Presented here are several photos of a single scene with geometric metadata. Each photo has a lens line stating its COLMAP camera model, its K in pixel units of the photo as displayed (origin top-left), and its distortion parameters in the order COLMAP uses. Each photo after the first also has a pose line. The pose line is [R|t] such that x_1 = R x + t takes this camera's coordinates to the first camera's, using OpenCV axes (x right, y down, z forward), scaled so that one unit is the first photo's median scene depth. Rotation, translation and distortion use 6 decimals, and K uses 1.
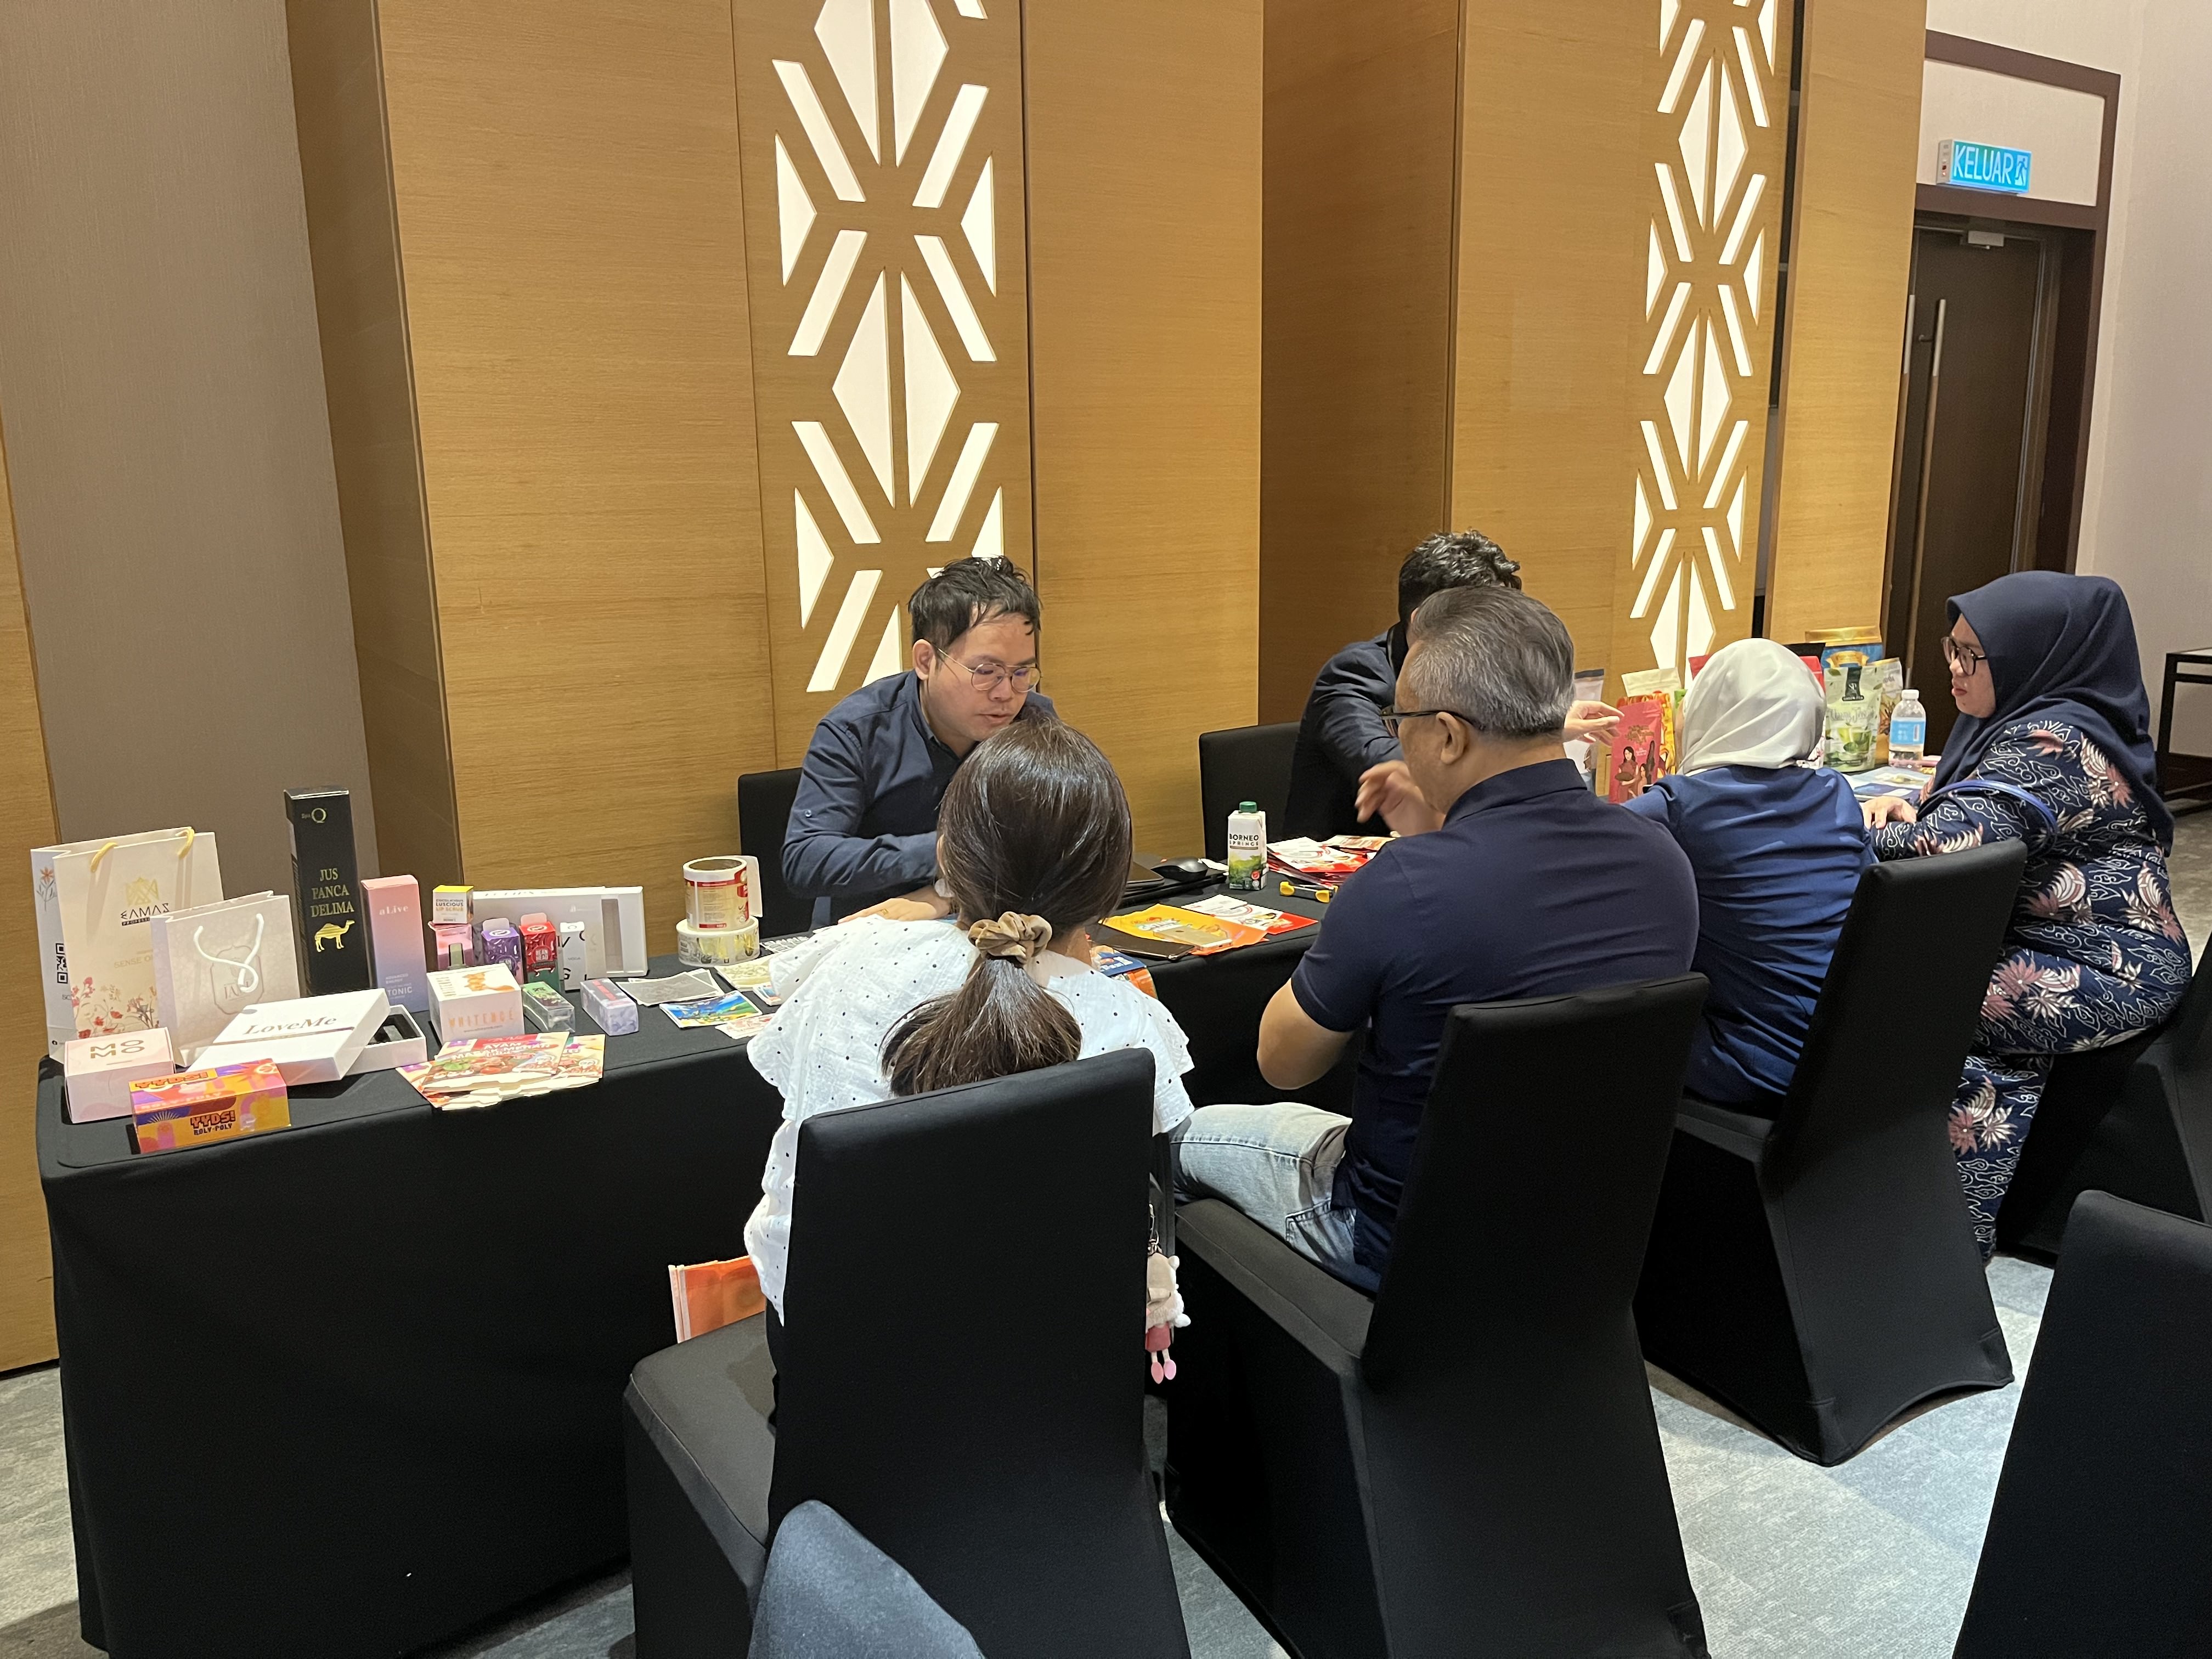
lens RADIAL K [[1674.5, 0, 1104.3], [0, 1674.5, 828.2], [0, 0, 1]] dist [0.060084, -0.090201]
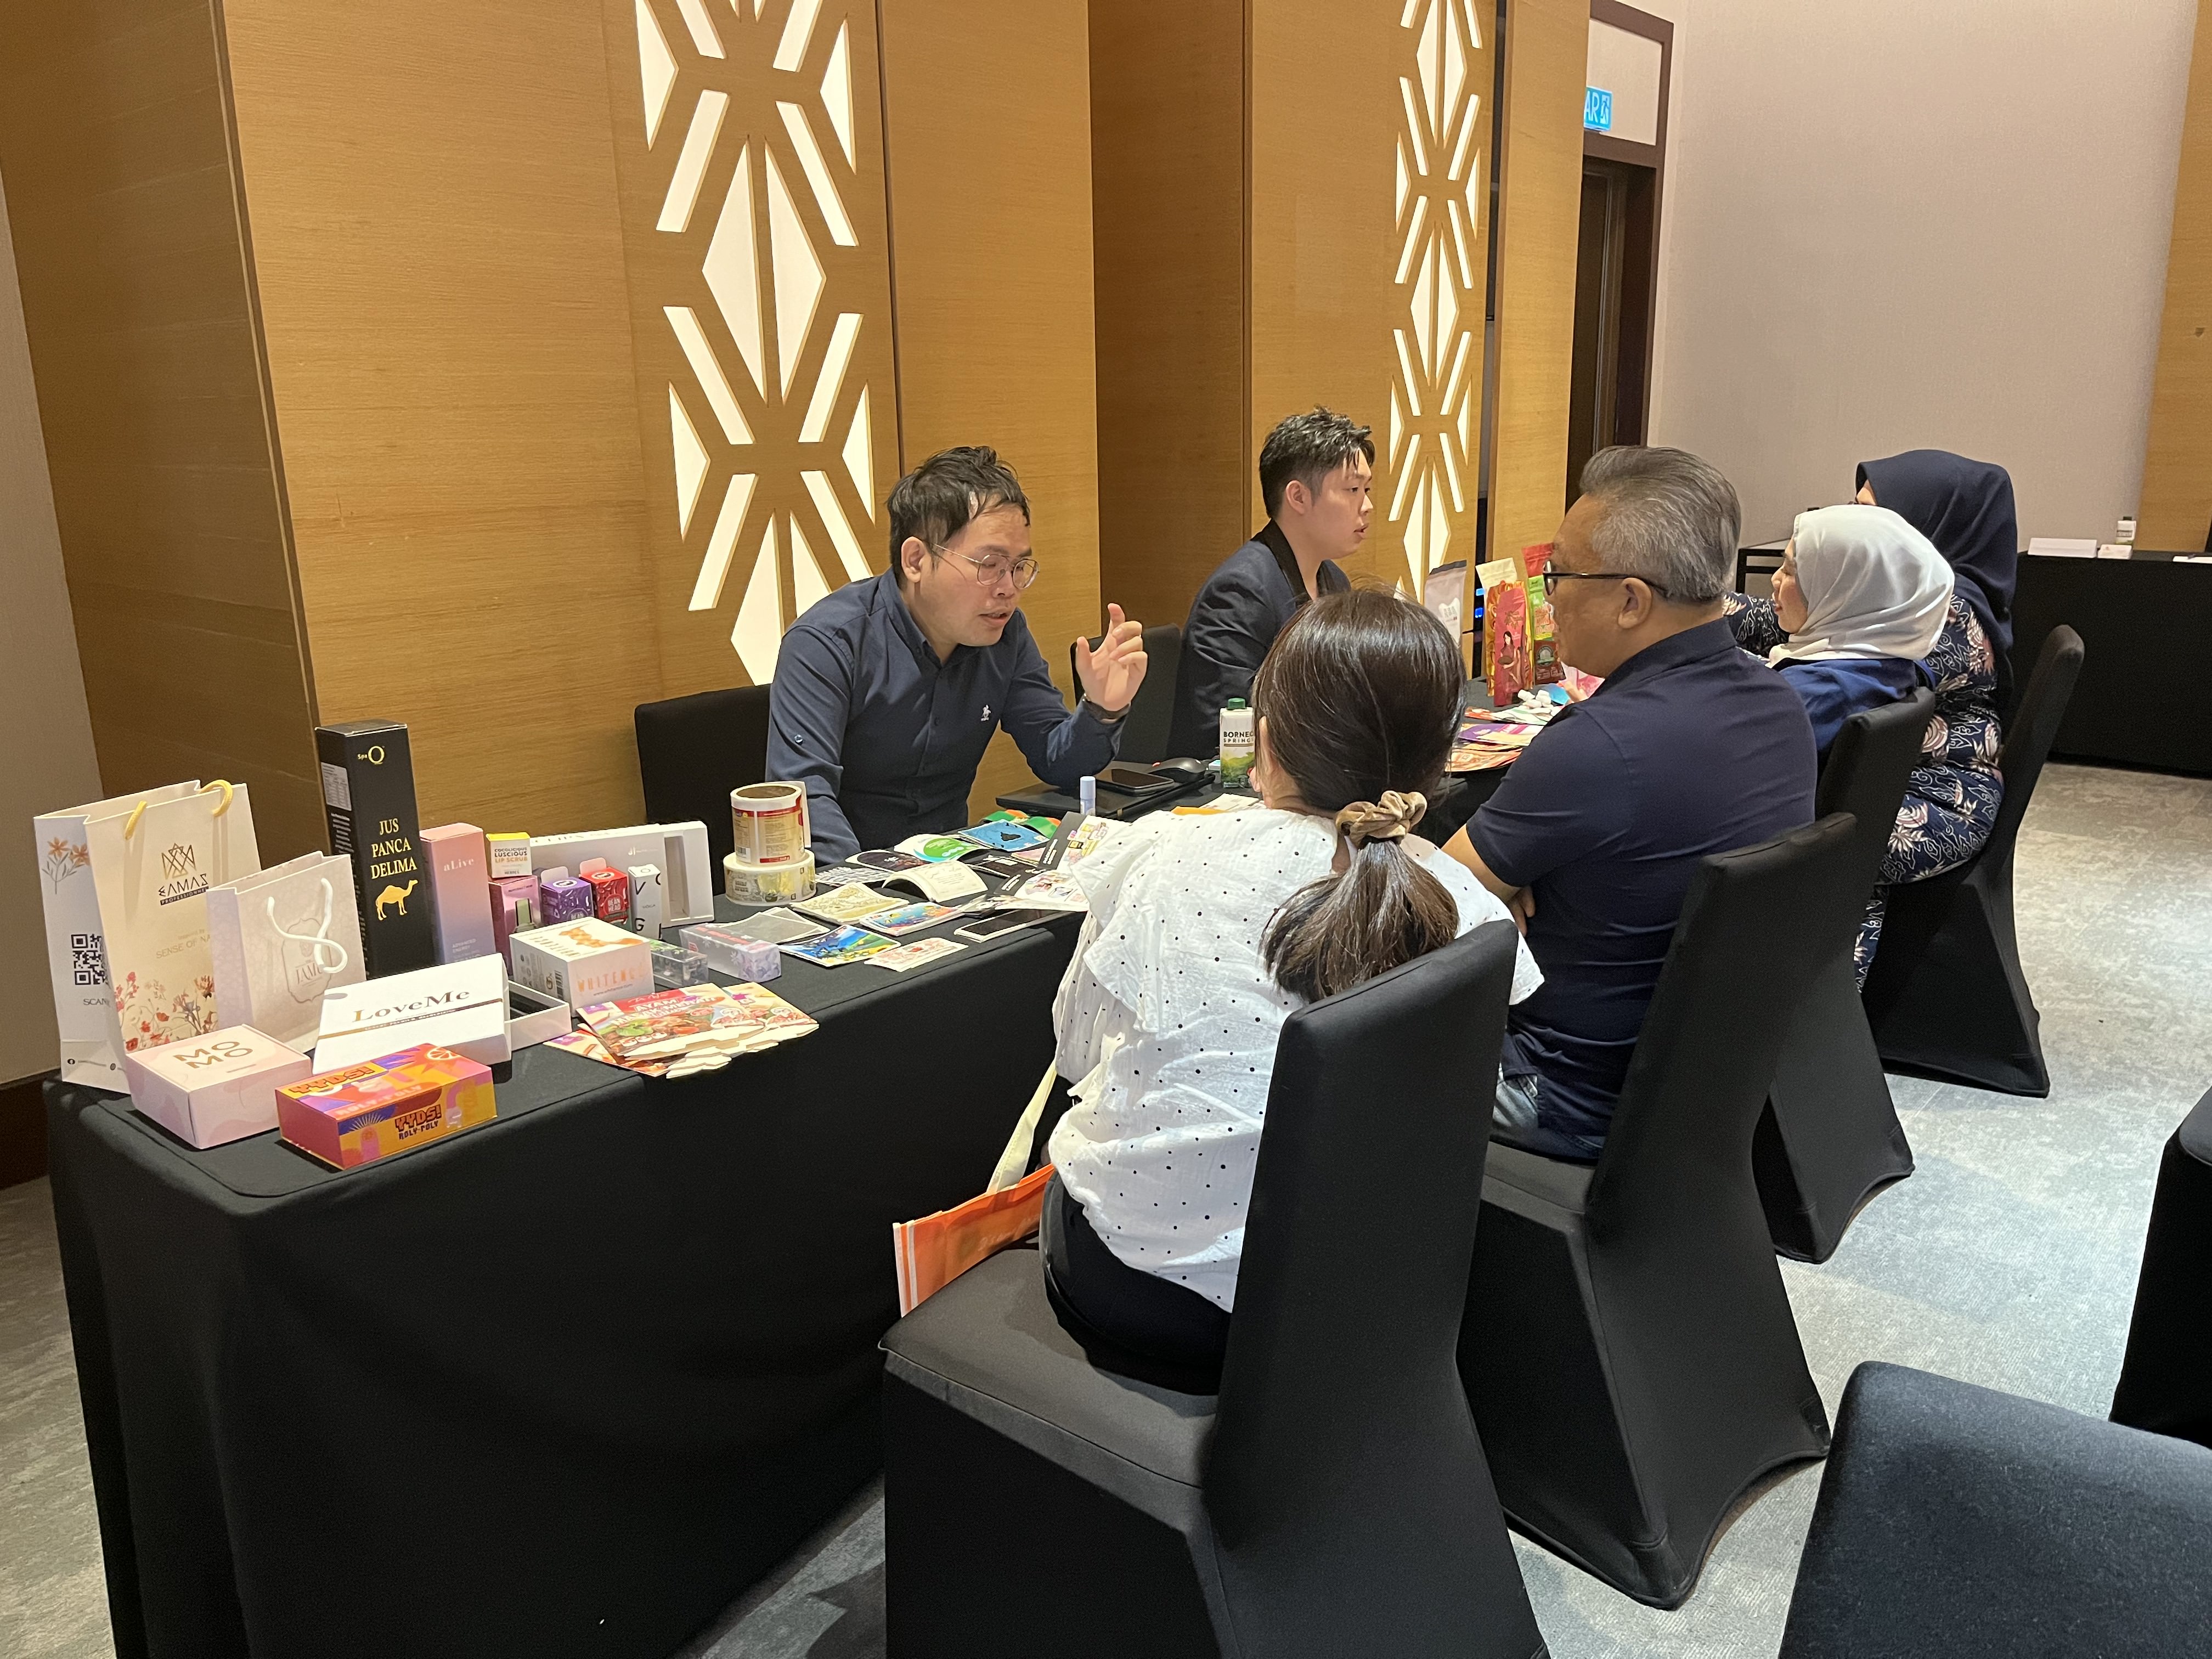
lens RADIAL K [[1674.5, 0, 1111.7], [0, 1674.5, 830.8], [0, 0, 1]] dist [0.060084, -0.090201]
pose [[0.953154, -0.076199, 0.292731, -0.282469], [0.064965, 0.996736, 0.047924, 0.010030], [-0.295427, -0.026662, 0.954993, 0.078259]]
